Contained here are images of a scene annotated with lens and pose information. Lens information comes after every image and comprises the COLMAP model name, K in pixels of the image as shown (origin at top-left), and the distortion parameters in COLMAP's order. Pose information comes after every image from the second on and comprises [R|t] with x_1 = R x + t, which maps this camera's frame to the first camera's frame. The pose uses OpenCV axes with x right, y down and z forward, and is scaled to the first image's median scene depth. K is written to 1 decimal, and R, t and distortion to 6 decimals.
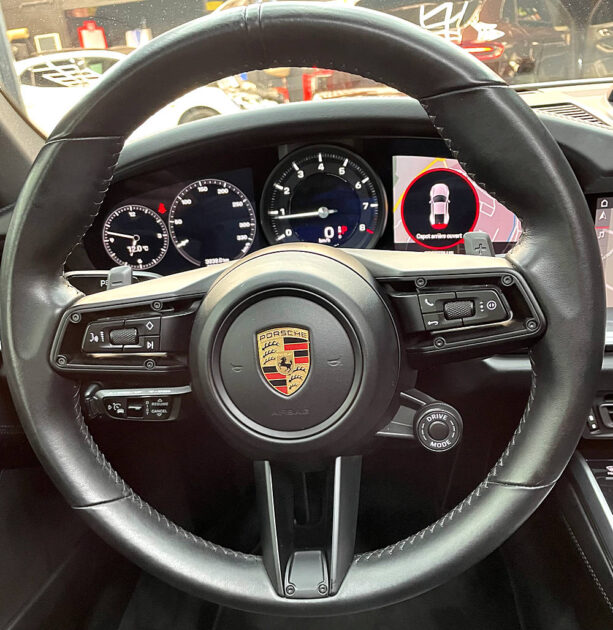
lens RADIAL K [[637.3, 0, 307.9], [0, 637.3, 380.0], [0, 0, 1]] dist [0.046919, 0.000000]
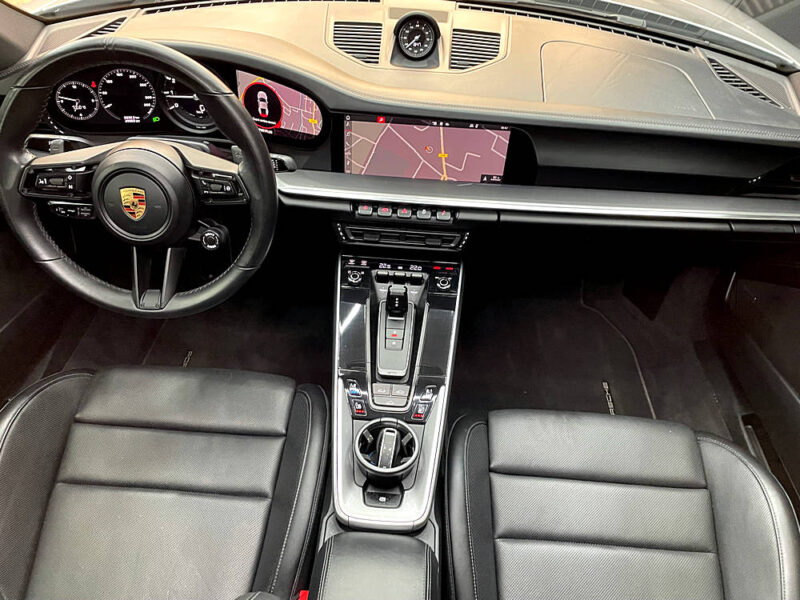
lens RADIAL K [[621.3, 0, 404.3], [0, 621.3, 304.0], [0, 0, 1]] dist [0.053667, -0.071430]
pose [[0.989082, 0.068532, 0.130458, 0.475372], [-0.098996, 0.964776, 0.243736, -0.238021], [-0.109160, -0.253990, 0.961027, -0.949953]]
